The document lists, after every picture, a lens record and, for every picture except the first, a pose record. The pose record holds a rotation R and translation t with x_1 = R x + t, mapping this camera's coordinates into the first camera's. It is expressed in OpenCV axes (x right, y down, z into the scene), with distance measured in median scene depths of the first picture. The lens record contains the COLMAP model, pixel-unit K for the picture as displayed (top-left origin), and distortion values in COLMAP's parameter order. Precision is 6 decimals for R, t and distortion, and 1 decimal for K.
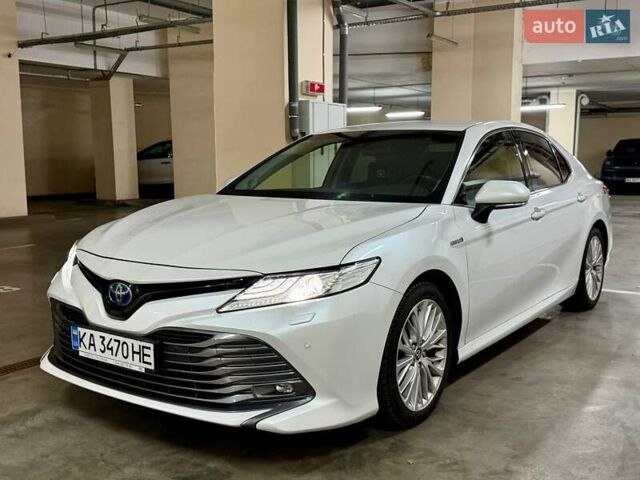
lens RADIAL K [[713.5, 0, 320.0], [0, 713.5, 240.0], [0, 0, 1]] dist [-0.016091, -0.022870]
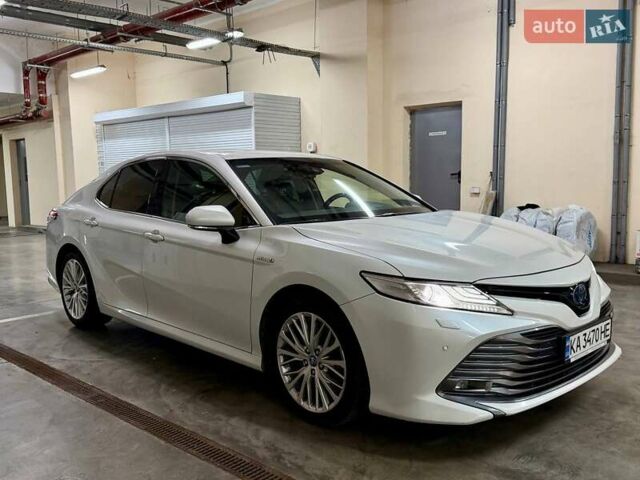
lens RADIAL K [[627.8, 0, 320.0], [0, 627.8, 240.0], [0, 0, 1]] dist [-0.006572, -0.017420]
pose [[0.152140, -0.101350, 0.983149, -1.380521], [0.127581, 0.988420, 0.082150, -0.156676], [-0.980090, 0.112933, 0.163309, 1.257918]]
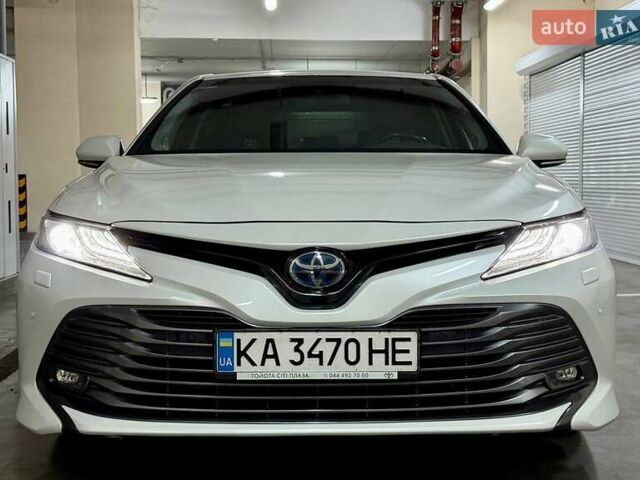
lens RADIAL K [[978.3, 0, 320.0], [0, 978.3, 240.0], [0, 0, 1]] dist [0.202981, -0.061895]
pose [[0.808836, -0.034816, 0.587003, -0.808182], [0.071347, 0.996681, -0.039196, 0.085206], [-0.583690, 0.073584, 0.808635, 0.284700]]
